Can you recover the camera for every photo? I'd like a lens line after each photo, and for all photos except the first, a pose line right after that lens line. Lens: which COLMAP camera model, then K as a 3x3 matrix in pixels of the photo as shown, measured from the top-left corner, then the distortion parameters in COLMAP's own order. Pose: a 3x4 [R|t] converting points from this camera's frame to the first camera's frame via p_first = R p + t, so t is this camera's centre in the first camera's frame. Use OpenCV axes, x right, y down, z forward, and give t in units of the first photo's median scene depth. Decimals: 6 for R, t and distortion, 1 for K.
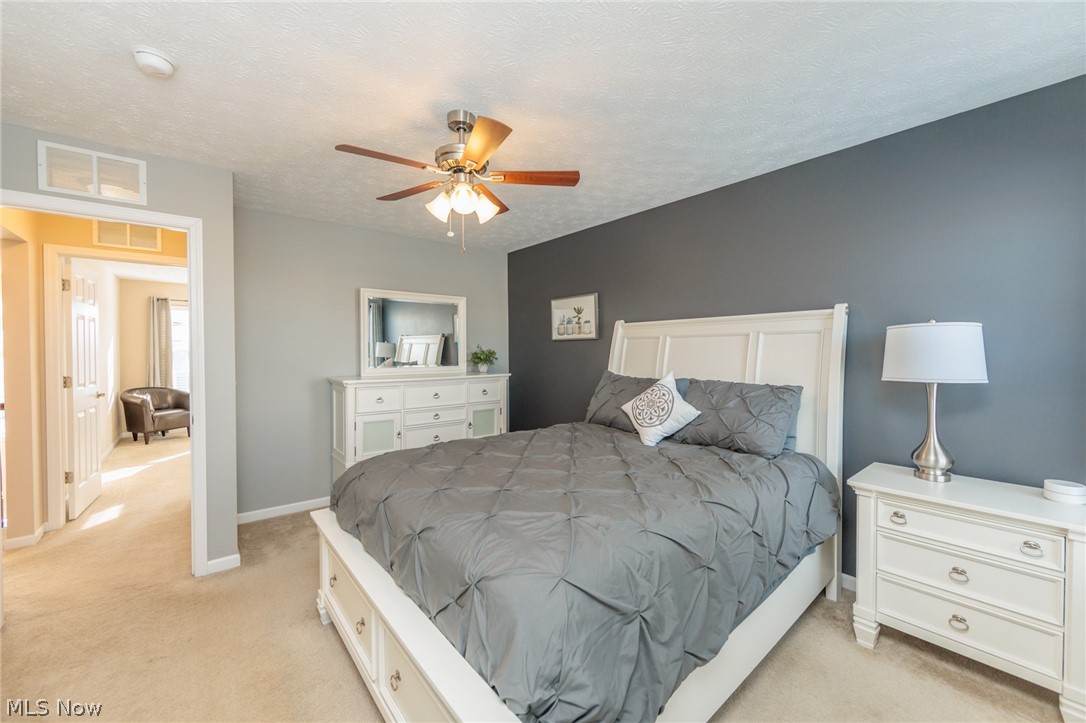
lens RADIAL K [[425.9, 0, 541.0], [0, 425.9, 355.8], [0, 0, 1]] dist [-0.000444, -0.000158]
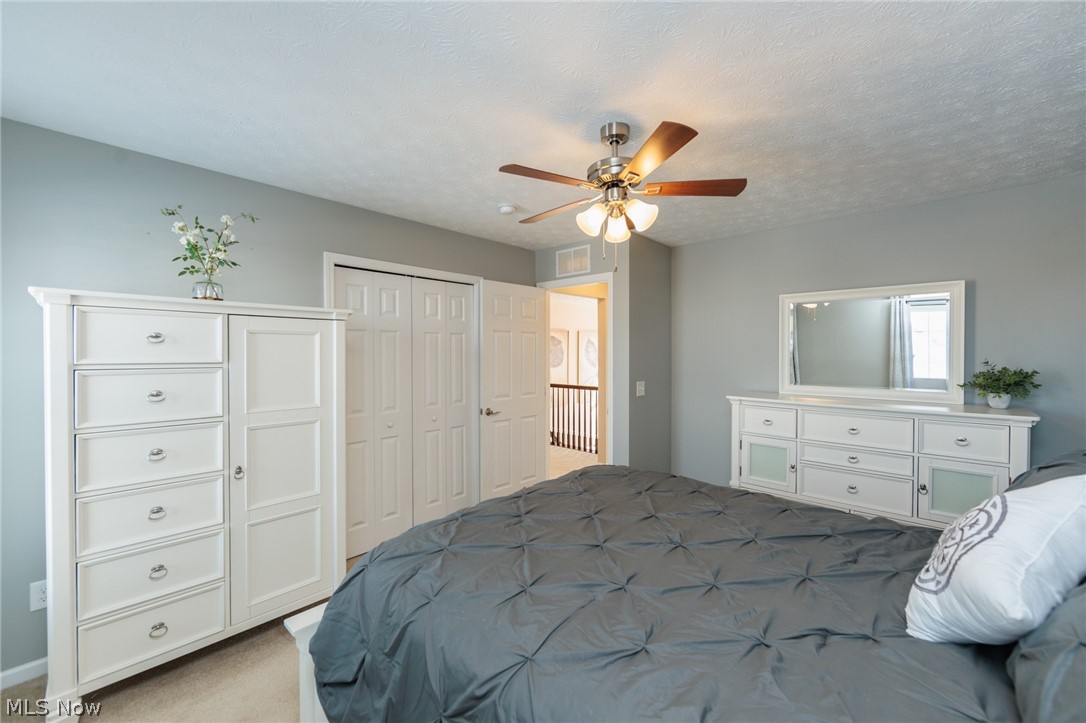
lens RADIAL K [[425.9, 0, 541.0], [0, 425.9, 355.8], [0, 0, 1]] dist [-0.000444, -0.000158]
pose [[0.134424, 0.006471, -0.990903, 0.427841], [-0.020425, 0.999784, 0.003758, -0.026268], [0.990713, 0.019734, 0.134527, 0.410397]]
